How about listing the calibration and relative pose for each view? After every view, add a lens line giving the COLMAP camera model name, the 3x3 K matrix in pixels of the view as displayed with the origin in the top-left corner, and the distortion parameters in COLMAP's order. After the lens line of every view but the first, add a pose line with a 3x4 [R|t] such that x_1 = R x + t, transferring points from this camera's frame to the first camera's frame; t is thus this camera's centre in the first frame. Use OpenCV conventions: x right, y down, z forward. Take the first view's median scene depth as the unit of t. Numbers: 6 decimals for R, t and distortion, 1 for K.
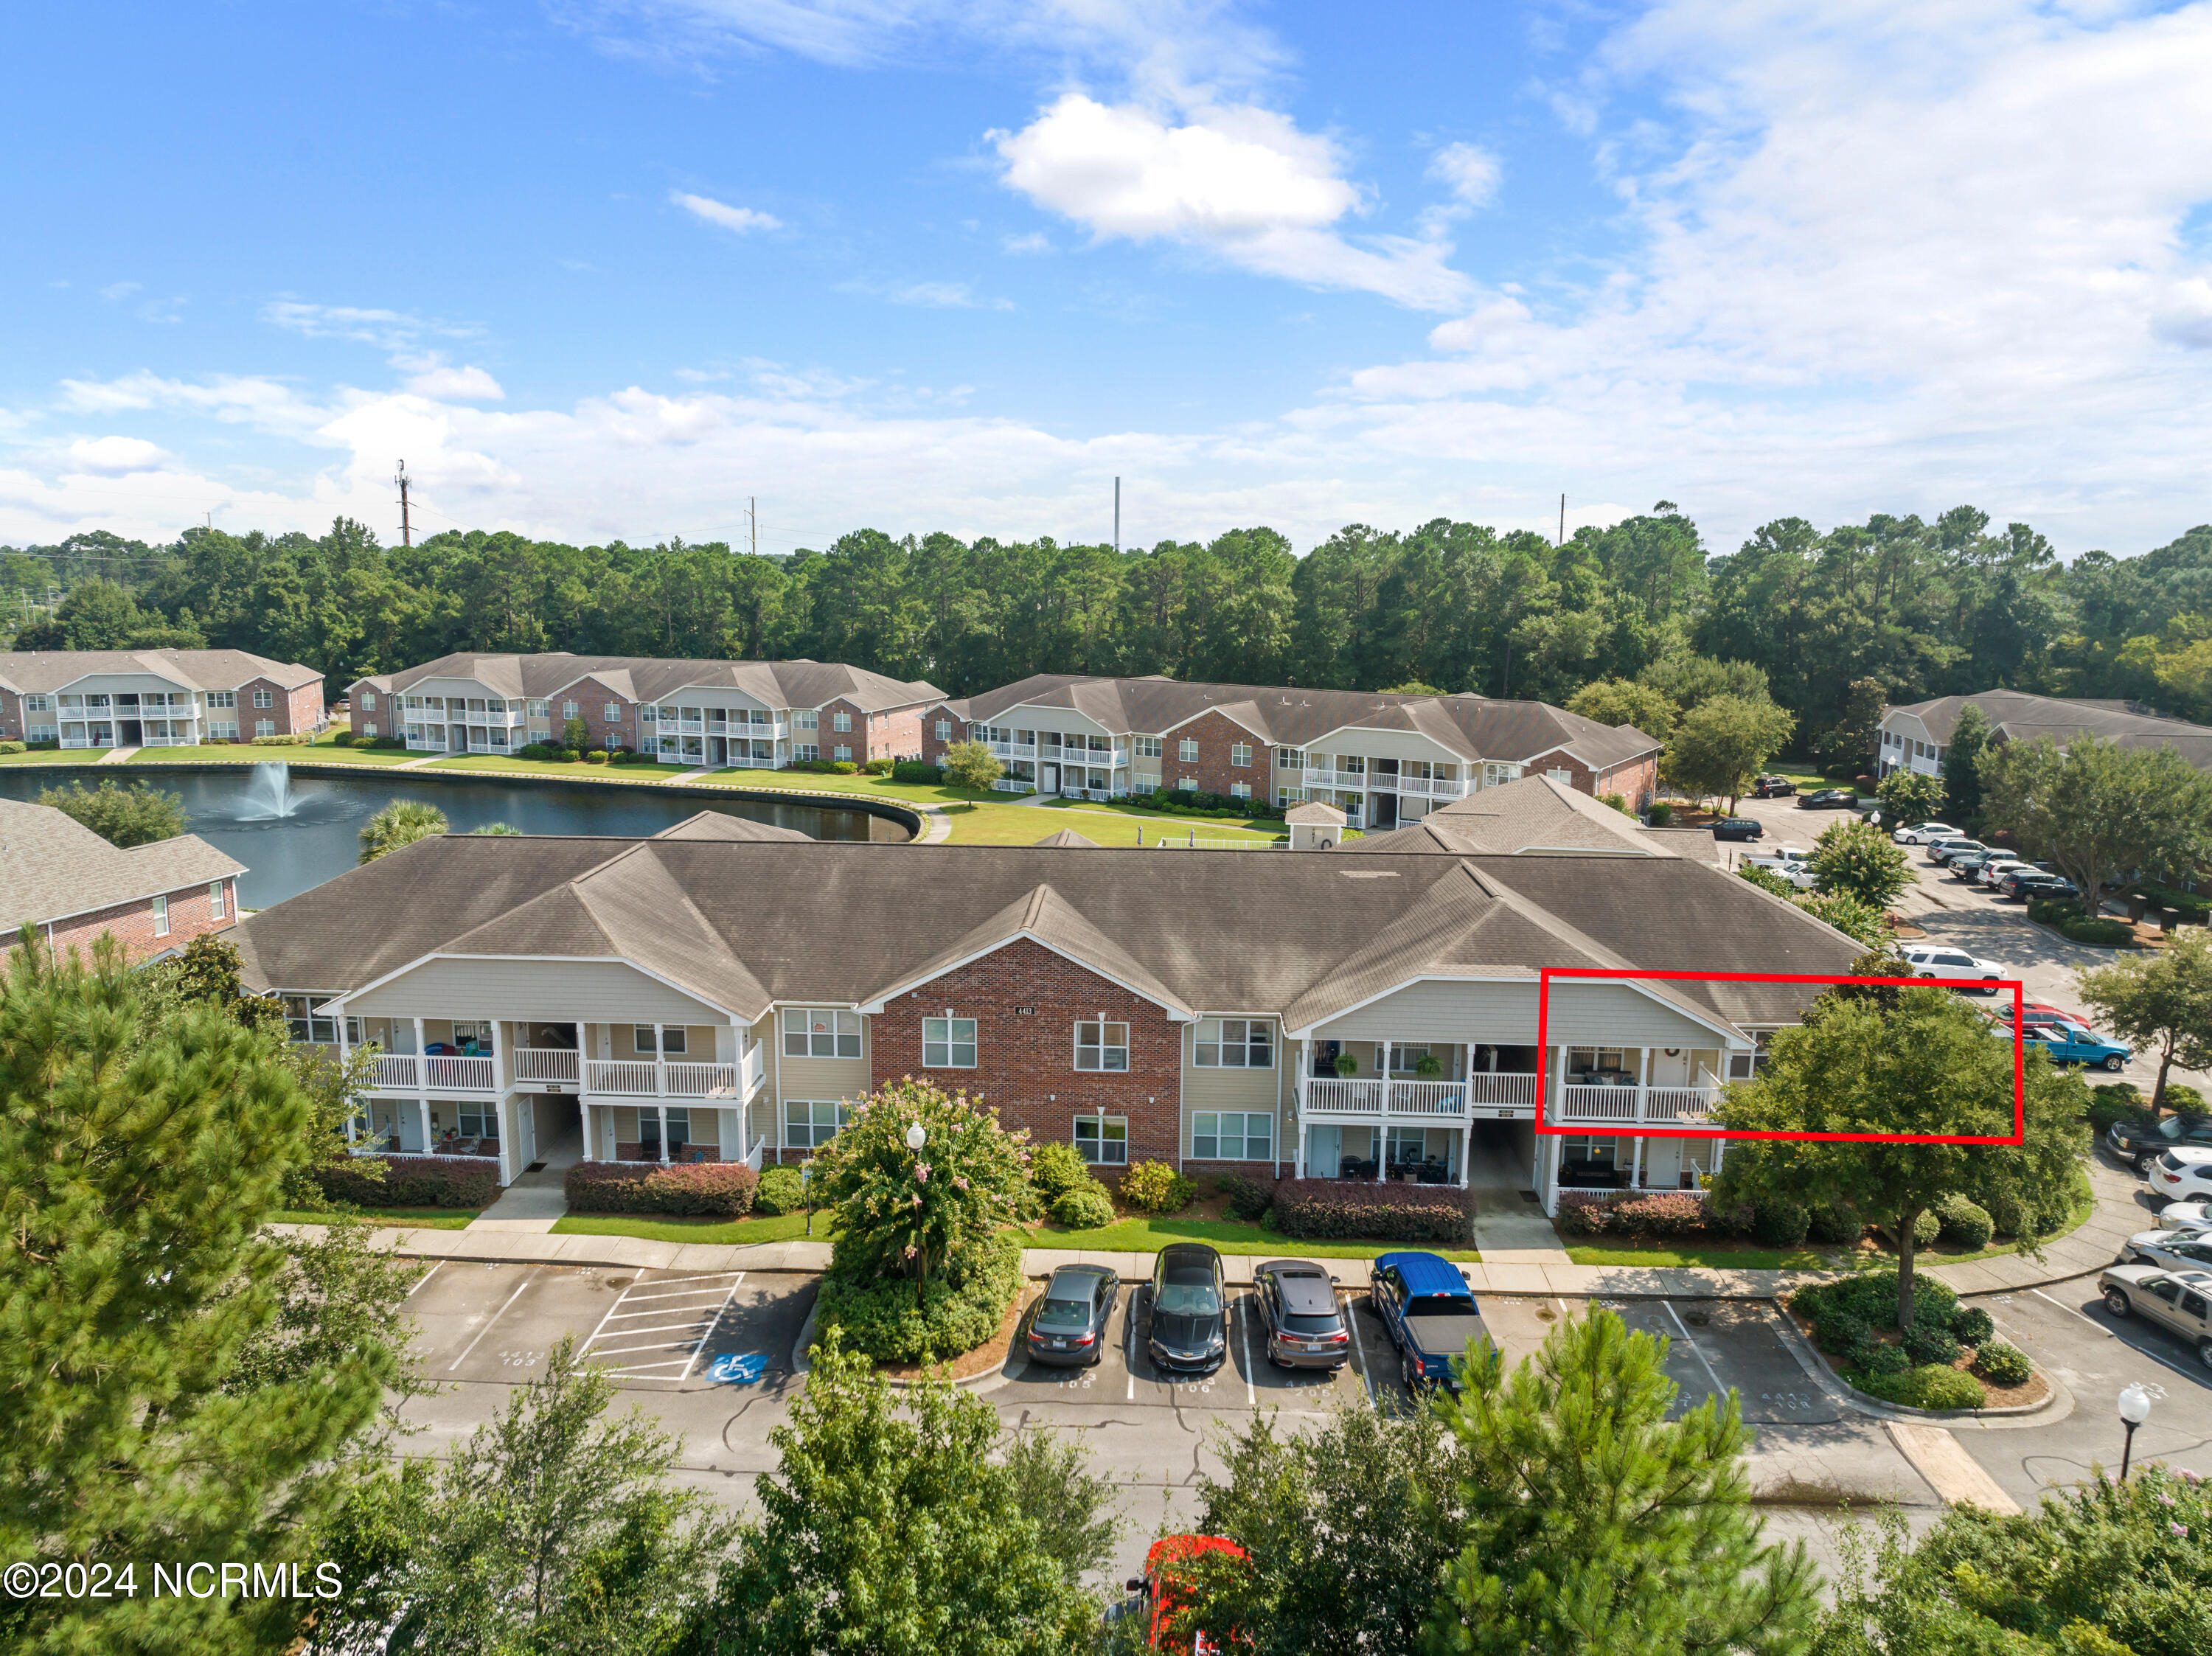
lens RADIAL K [[1559.6, 0, 1106.0], [0, 1559.6, 828.0], [0, 0, 1]] dist [-0.037568, 0.006660]
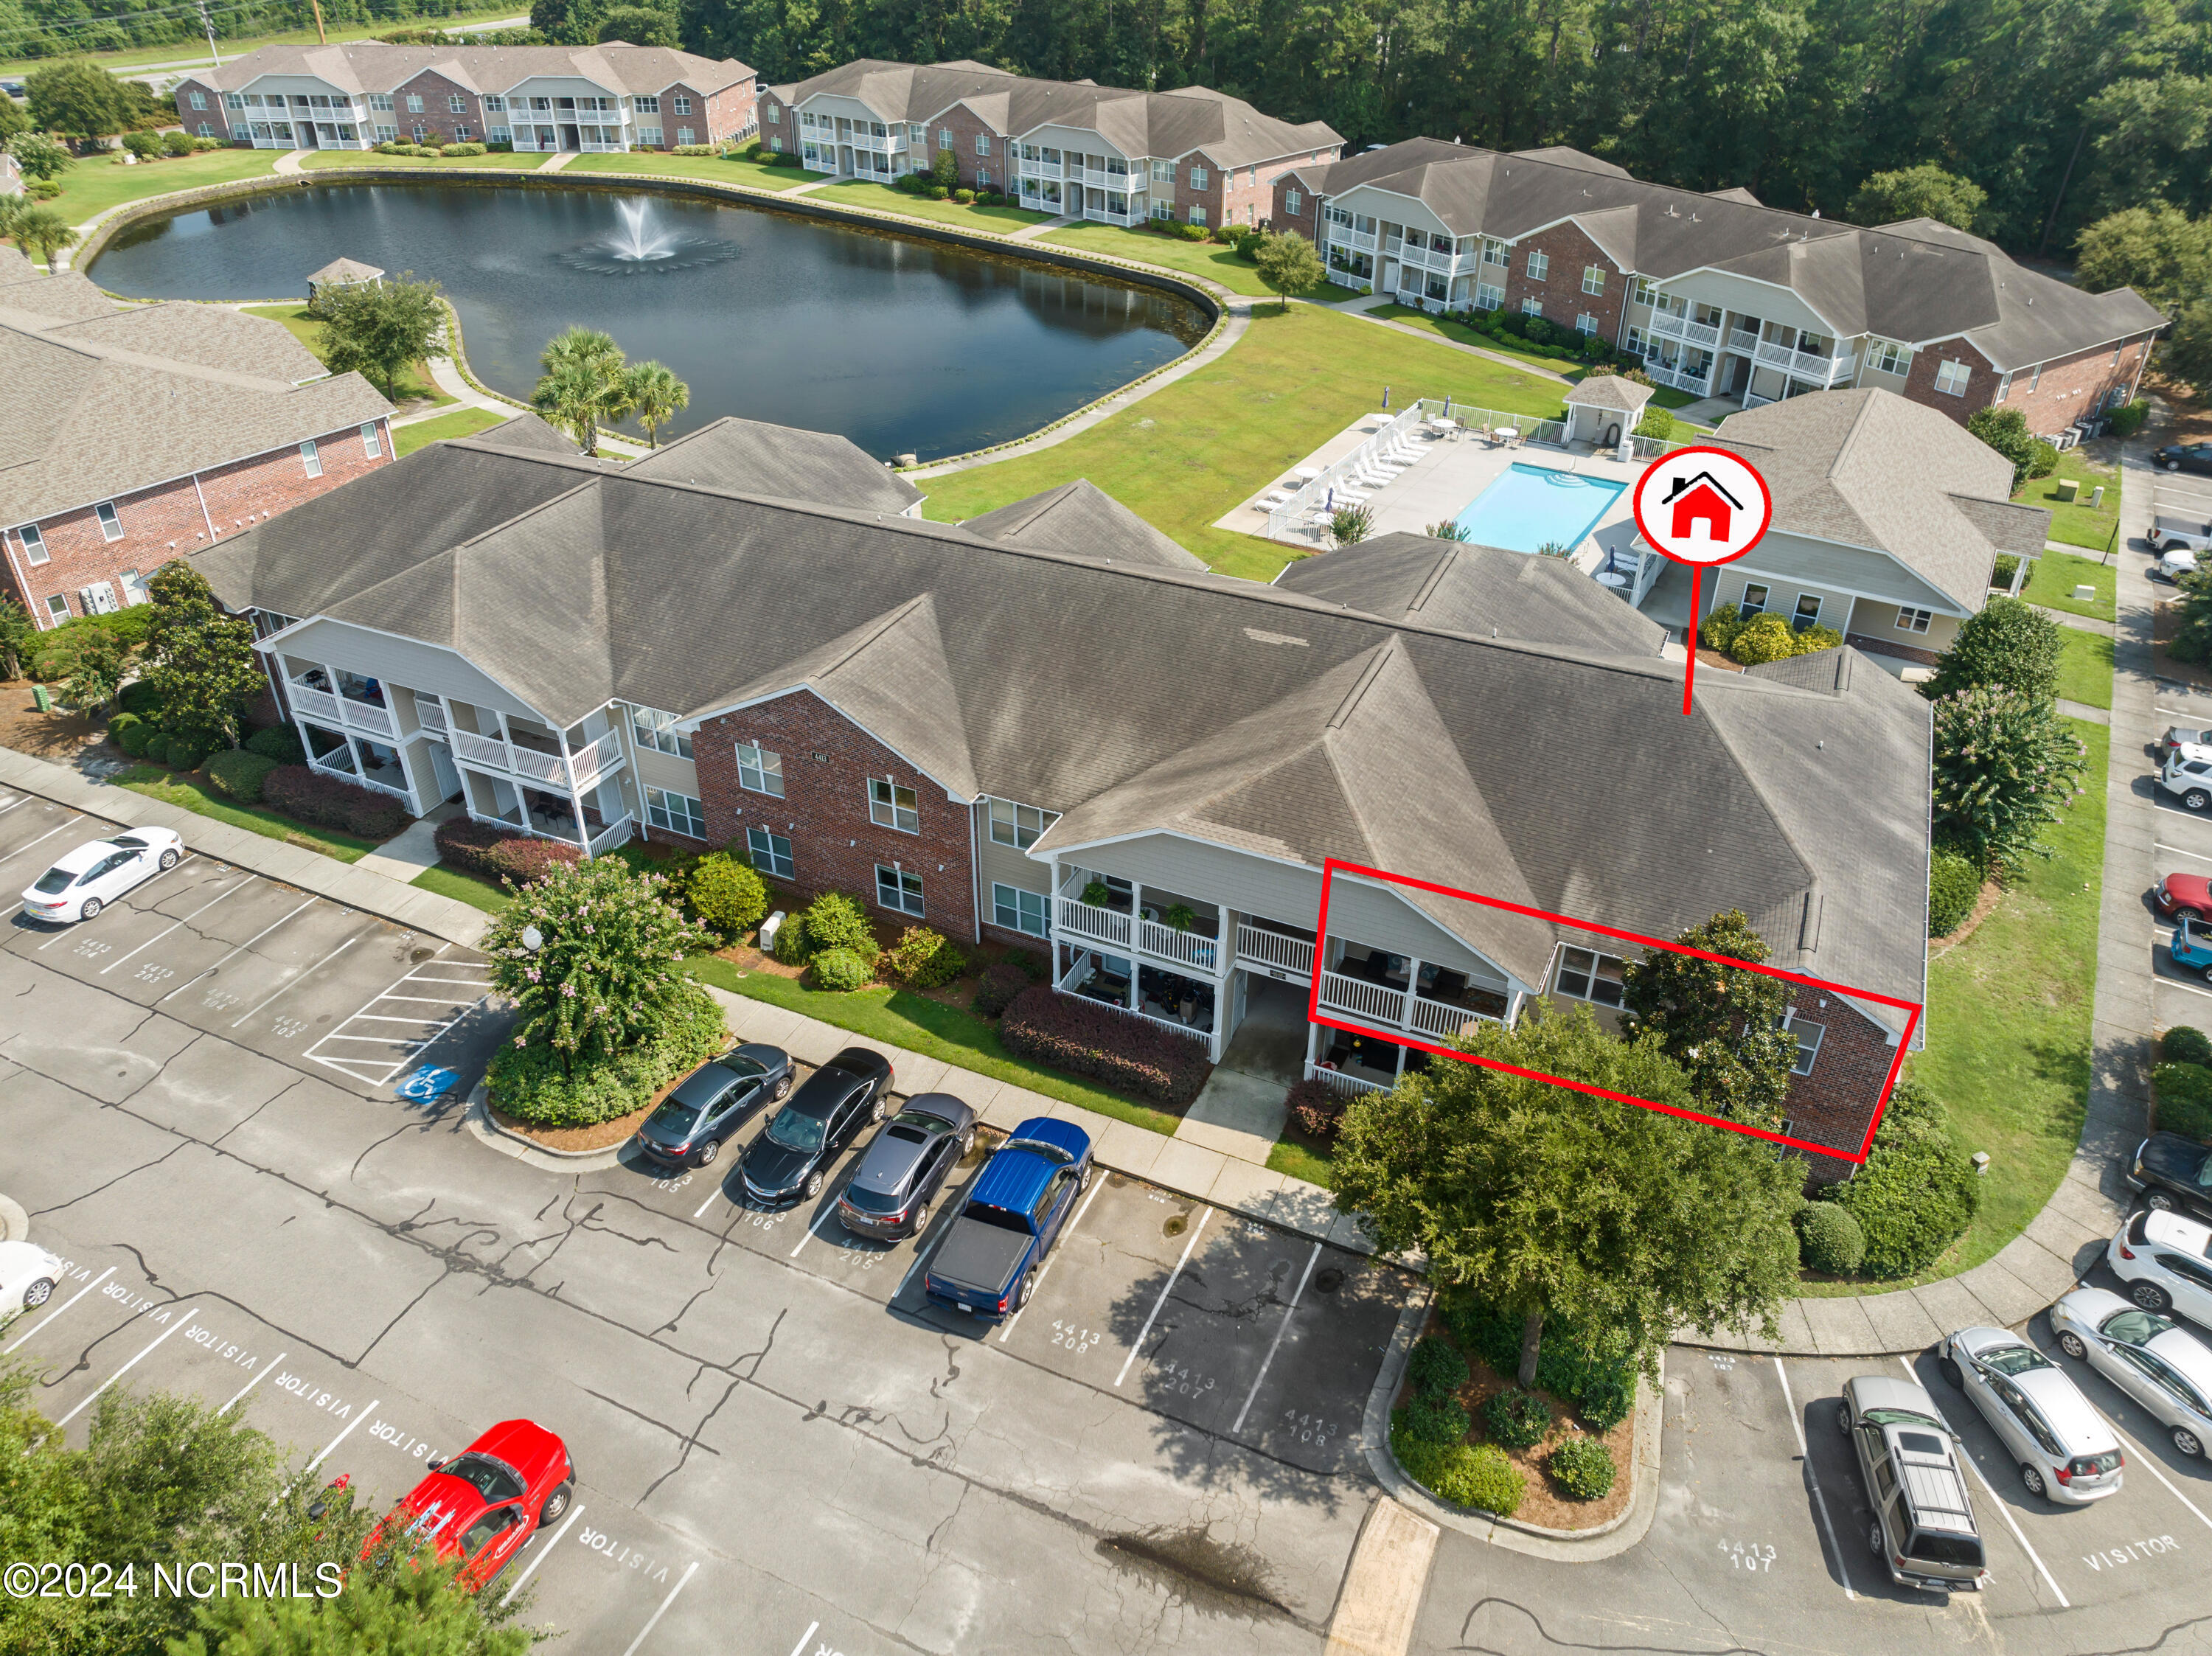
lens RADIAL K [[1549.4, 0, 1106.0], [0, 1549.4, 828.0], [0, 0, 1]] dist [-0.053494, 0.033396]
pose [[0.925080, 0.205016, -0.319679, 0.143370], [-0.062643, 0.912611, 0.404002, -0.080663], [0.374569, -0.353709, 0.857081, 0.079361]]
